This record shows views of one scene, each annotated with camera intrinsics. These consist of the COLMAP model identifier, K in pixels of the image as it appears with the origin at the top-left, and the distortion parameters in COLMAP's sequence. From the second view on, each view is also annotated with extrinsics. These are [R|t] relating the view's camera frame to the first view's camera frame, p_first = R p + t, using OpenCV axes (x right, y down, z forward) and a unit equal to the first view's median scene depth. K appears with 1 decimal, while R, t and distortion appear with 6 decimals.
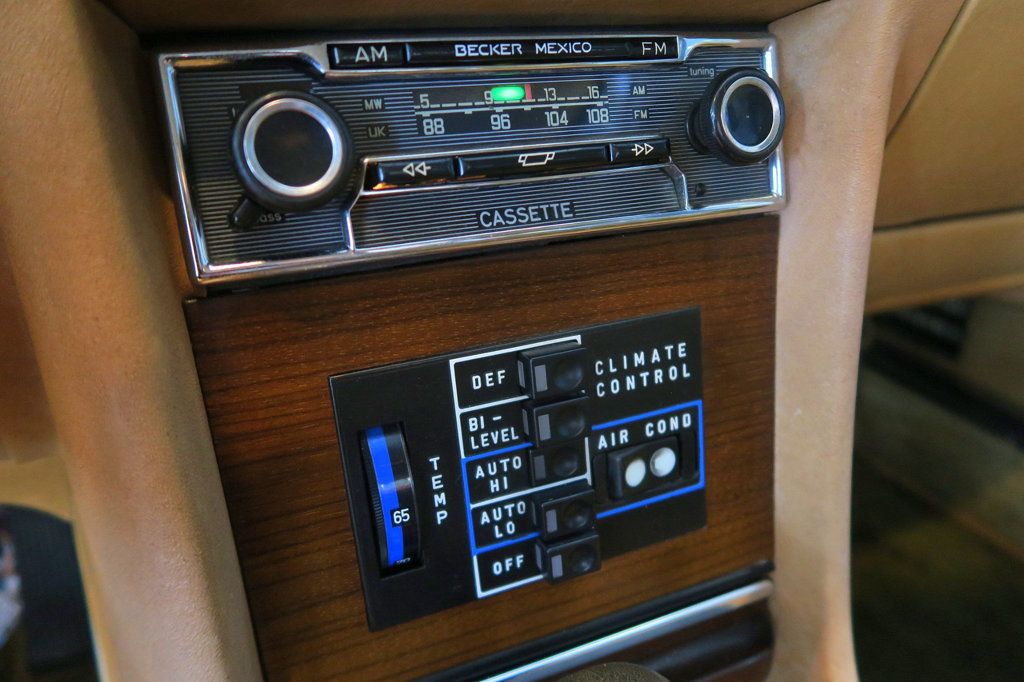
lens RADIAL K [[706.8, 0, 507.6], [0, 706.8, 342.3], [0, 0, 1]] dist [-0.025974, 0.005155]
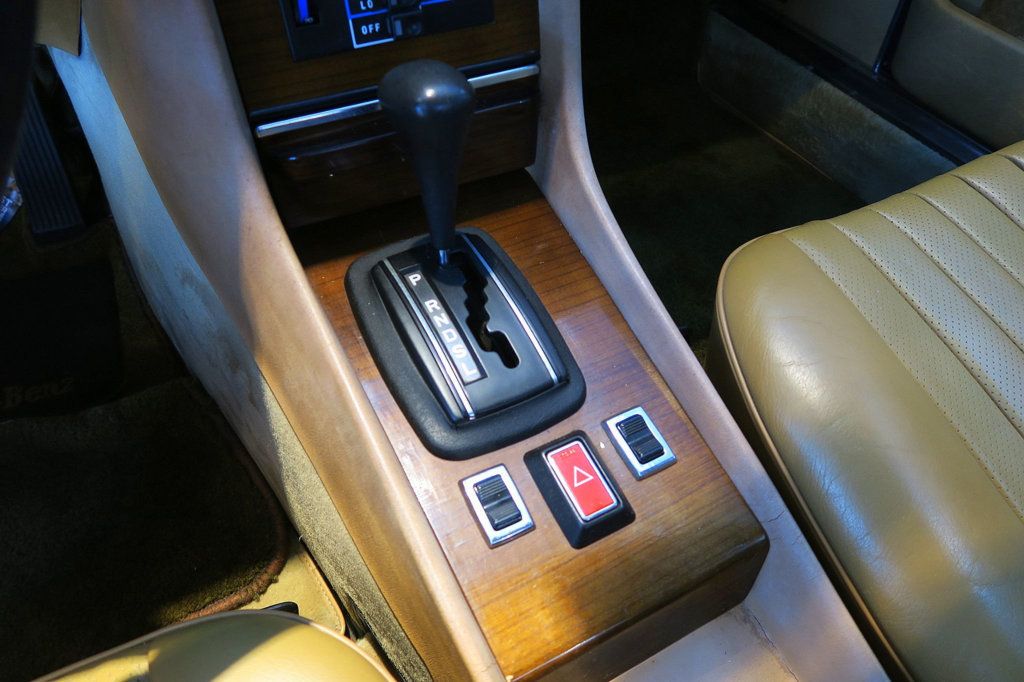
lens RADIAL K [[706.8, 0, 507.6], [0, 706.8, 342.3], [0, 0, 1]] dist [-0.025974, 0.005155]
pose [[0.992816, -0.051672, 0.107921, 0.109671], [0.004261, 0.916641, 0.399688, 0.333259], [-0.119578, -0.396357, 0.910276, -0.935133]]
